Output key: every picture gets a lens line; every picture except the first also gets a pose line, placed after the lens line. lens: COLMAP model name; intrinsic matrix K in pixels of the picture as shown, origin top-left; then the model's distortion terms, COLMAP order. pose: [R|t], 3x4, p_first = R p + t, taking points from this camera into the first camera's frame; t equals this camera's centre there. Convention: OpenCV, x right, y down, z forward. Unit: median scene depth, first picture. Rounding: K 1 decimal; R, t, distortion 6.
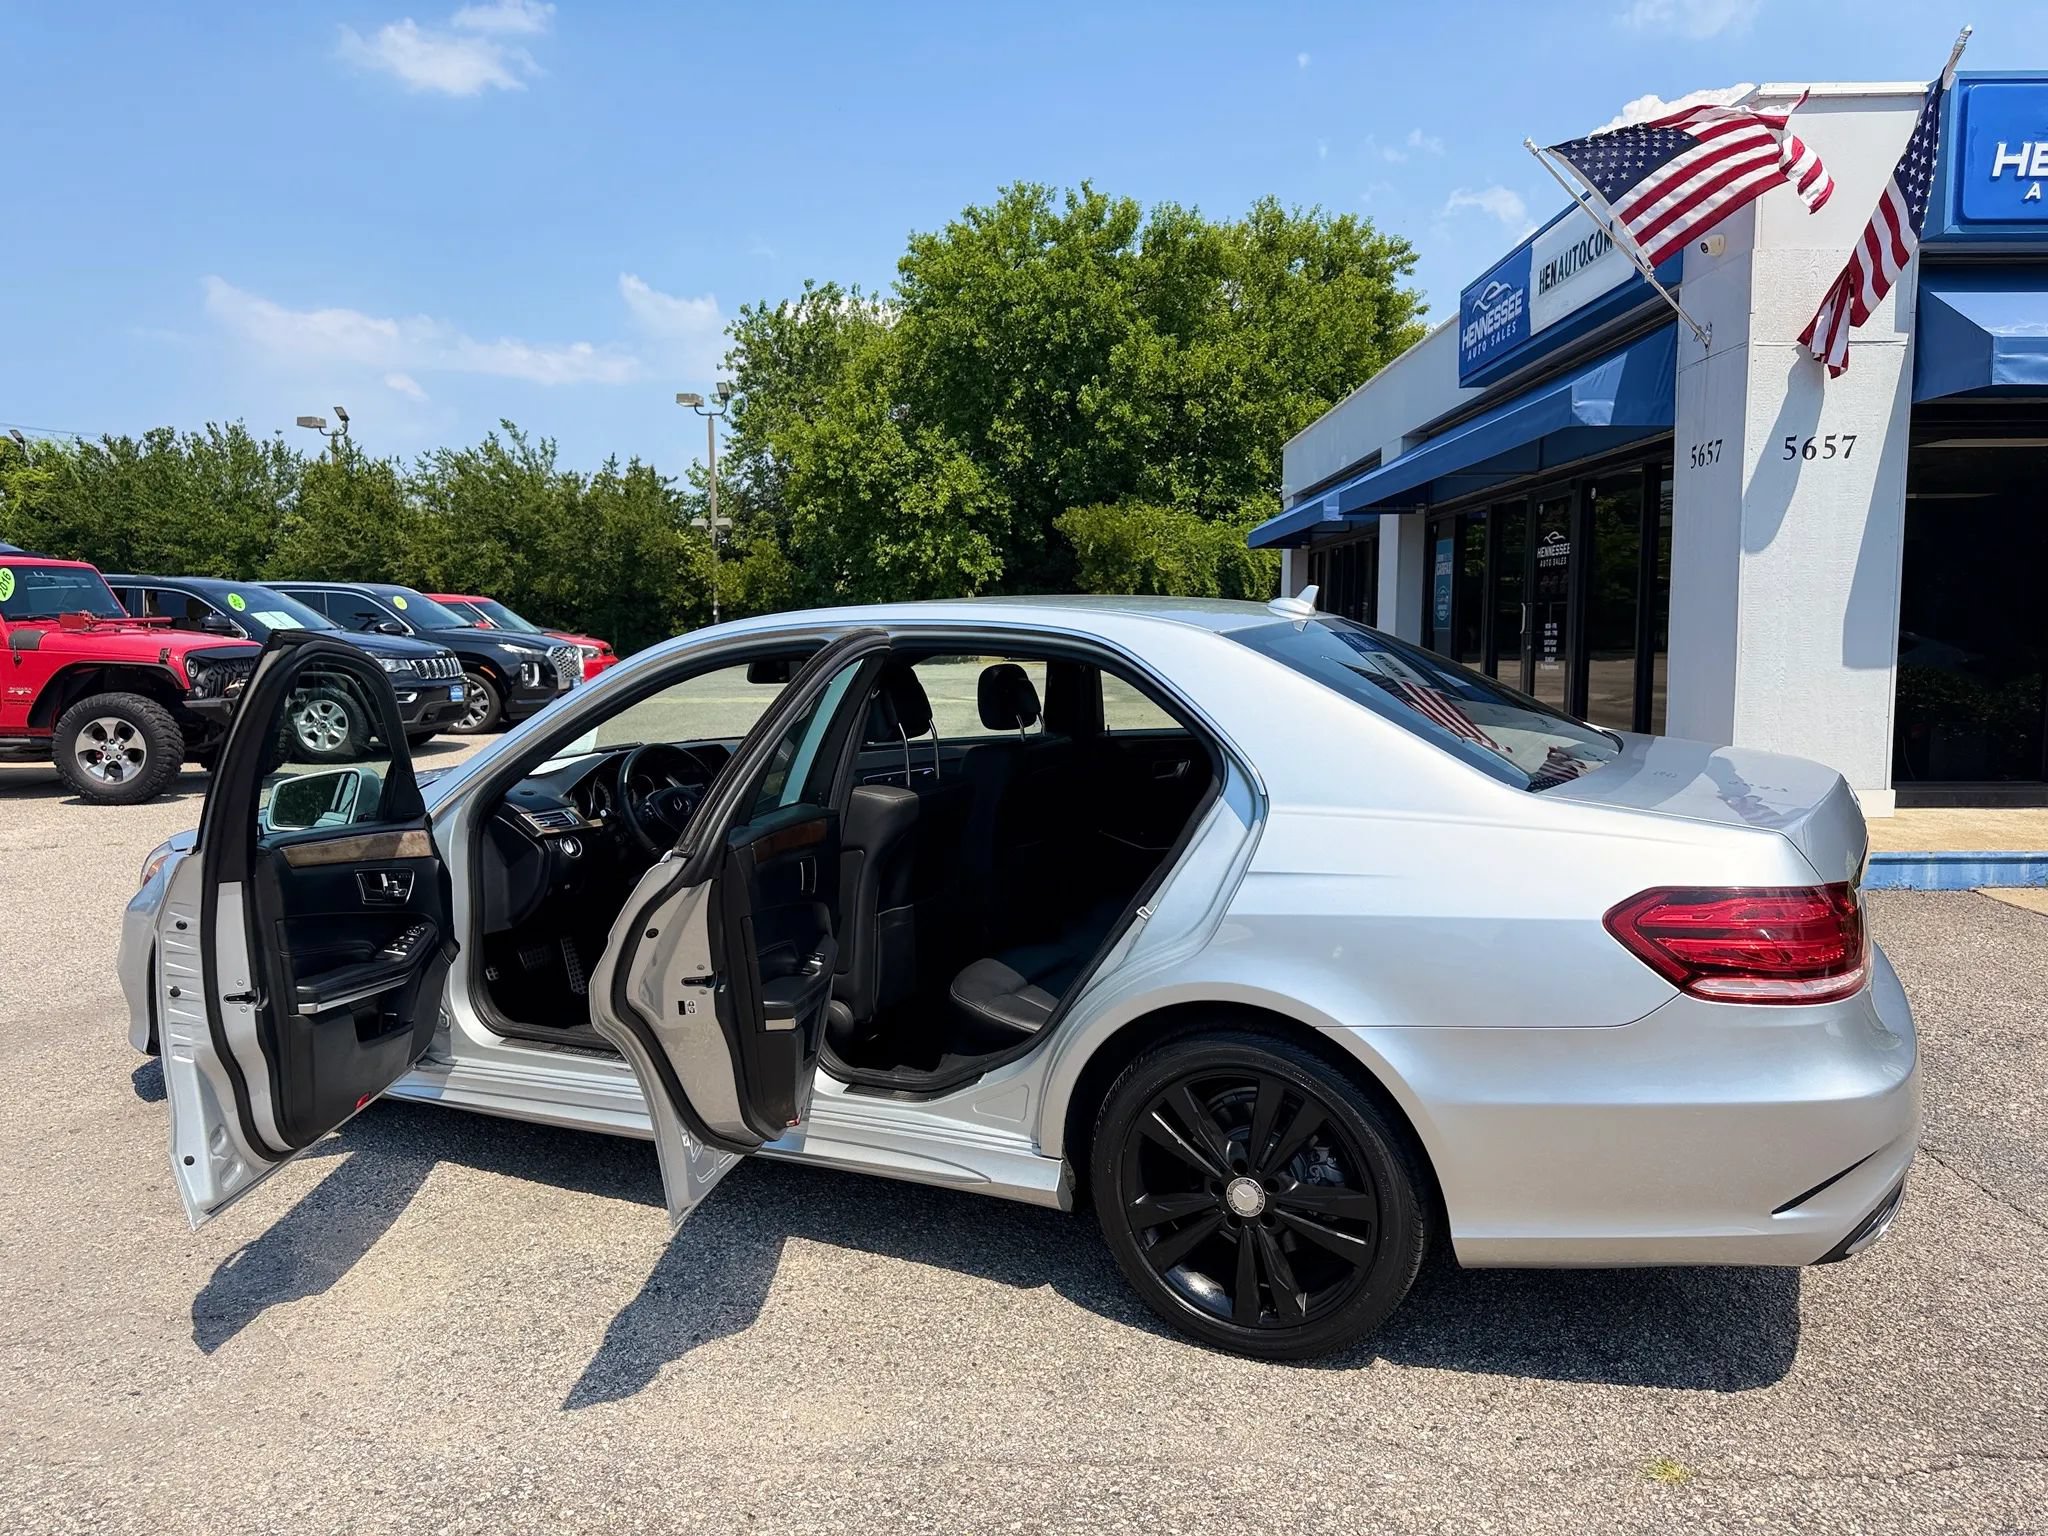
lens RADIAL K [[1459.6, 0, 1013.8], [0, 1459.6, 774.1], [0, 0, 1]] dist [0.033445, -0.040703]
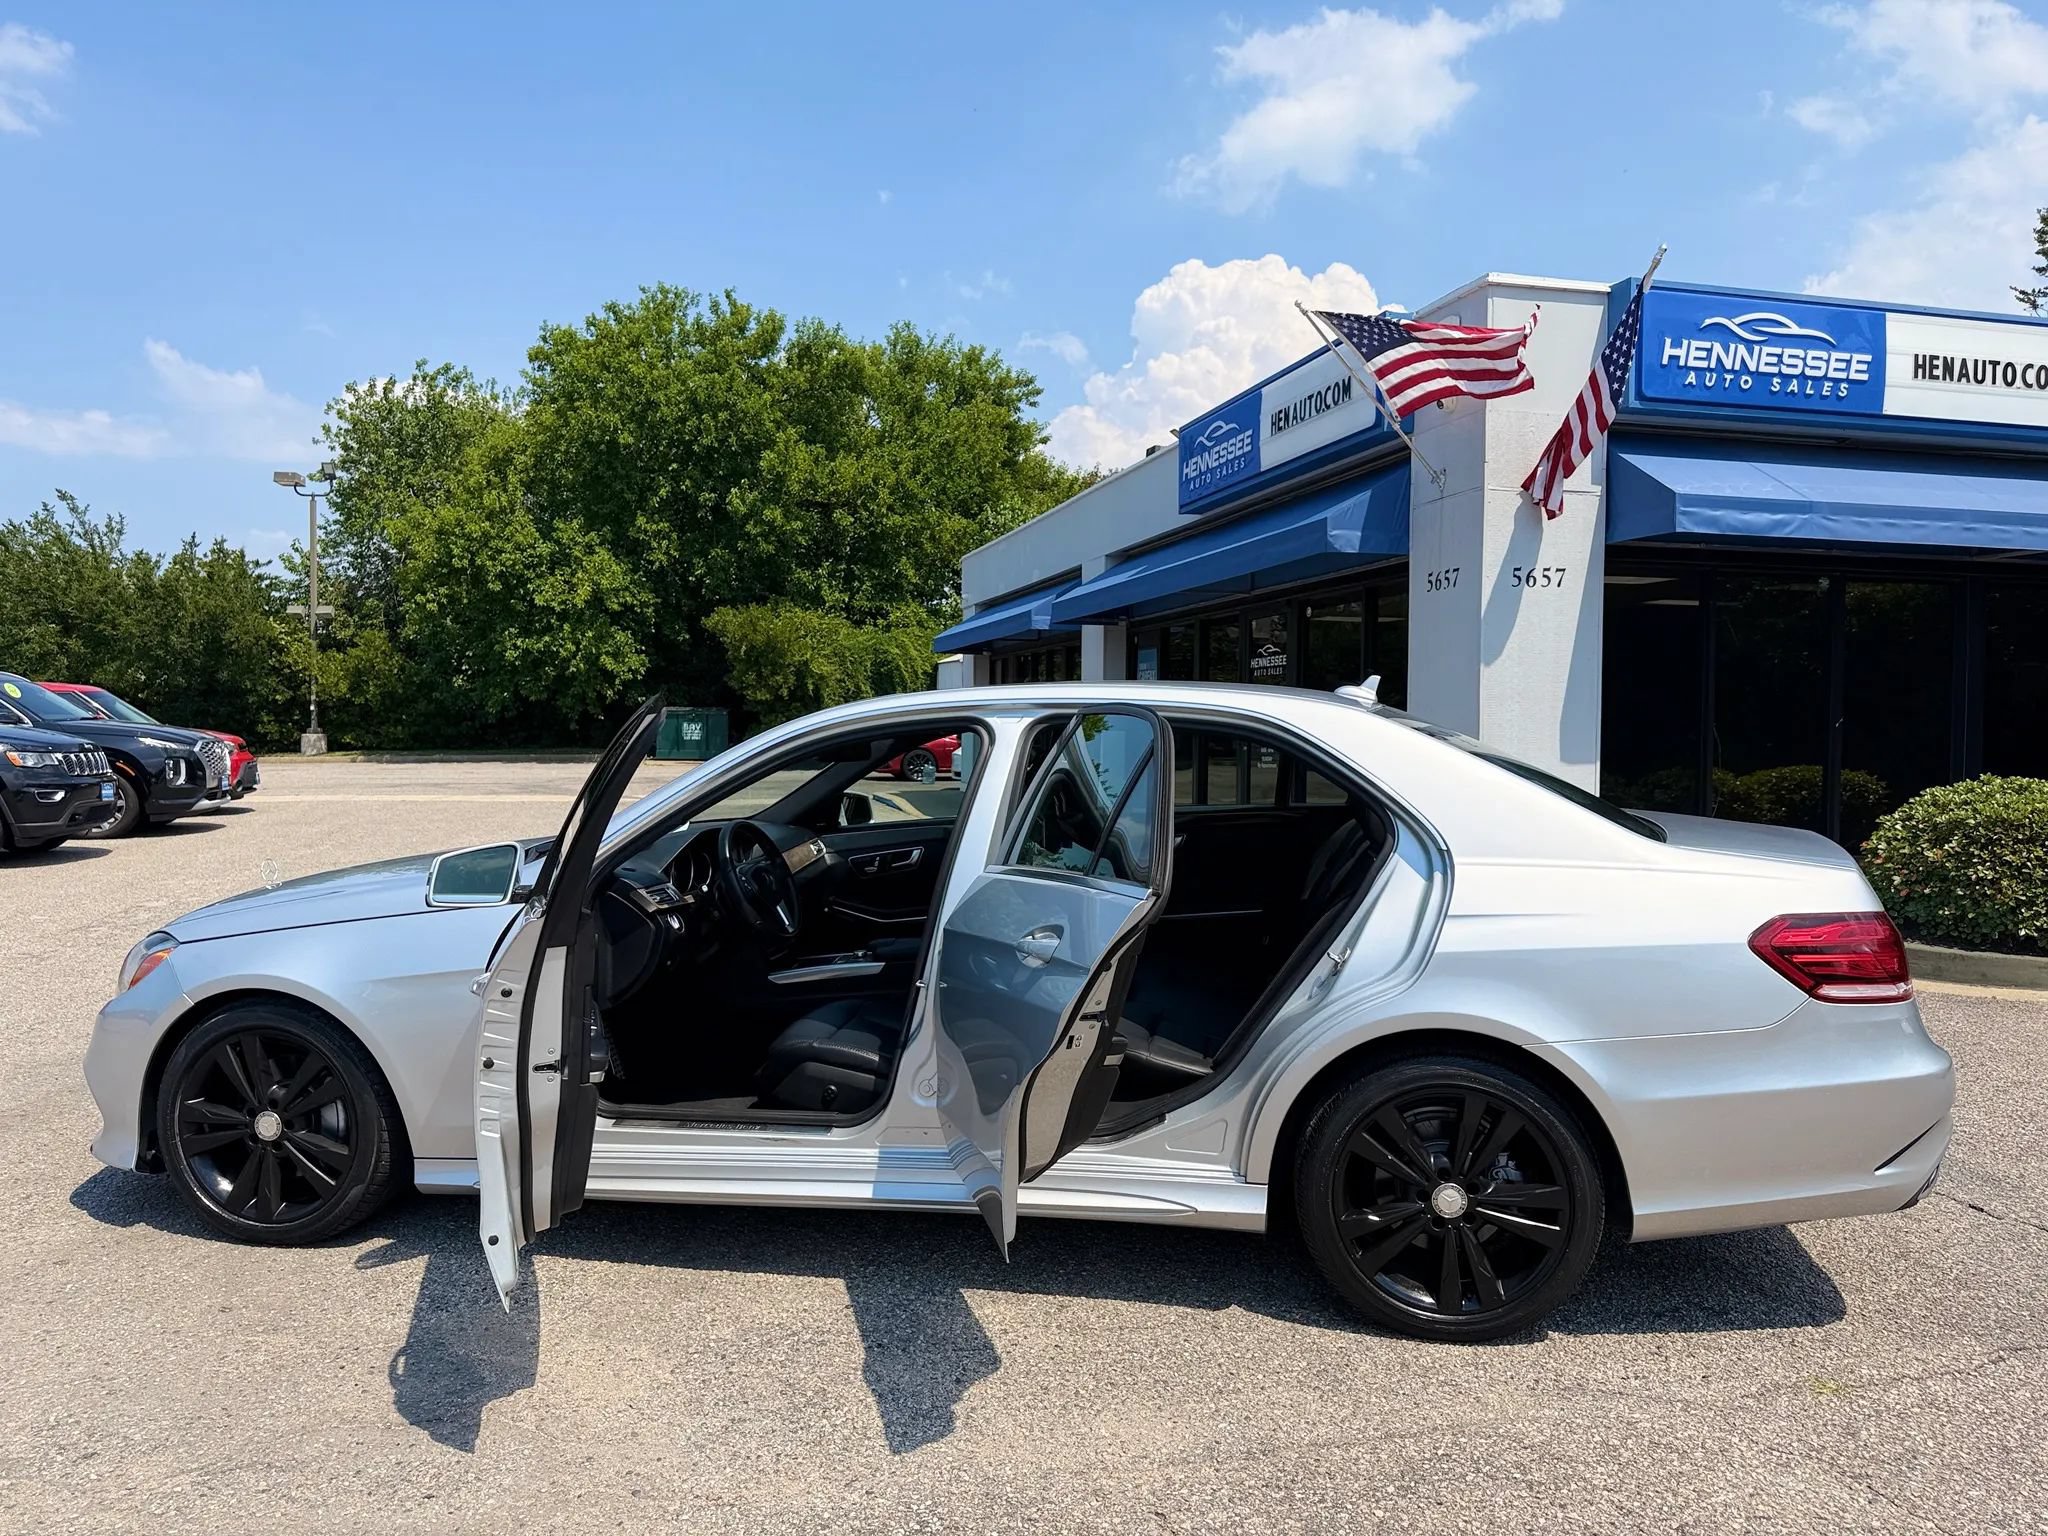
lens RADIAL K [[1459.6, 0, 1008.7], [0, 1459.6, 784.1], [0, 0, 1]] dist [0.033445, -0.040703]
pose [[0.963222, 0.000948, 0.268704, -0.126563], [0.016461, 0.997907, -0.062529, 0.007743], [-0.268201, 0.064652, 0.961191, -0.009011]]
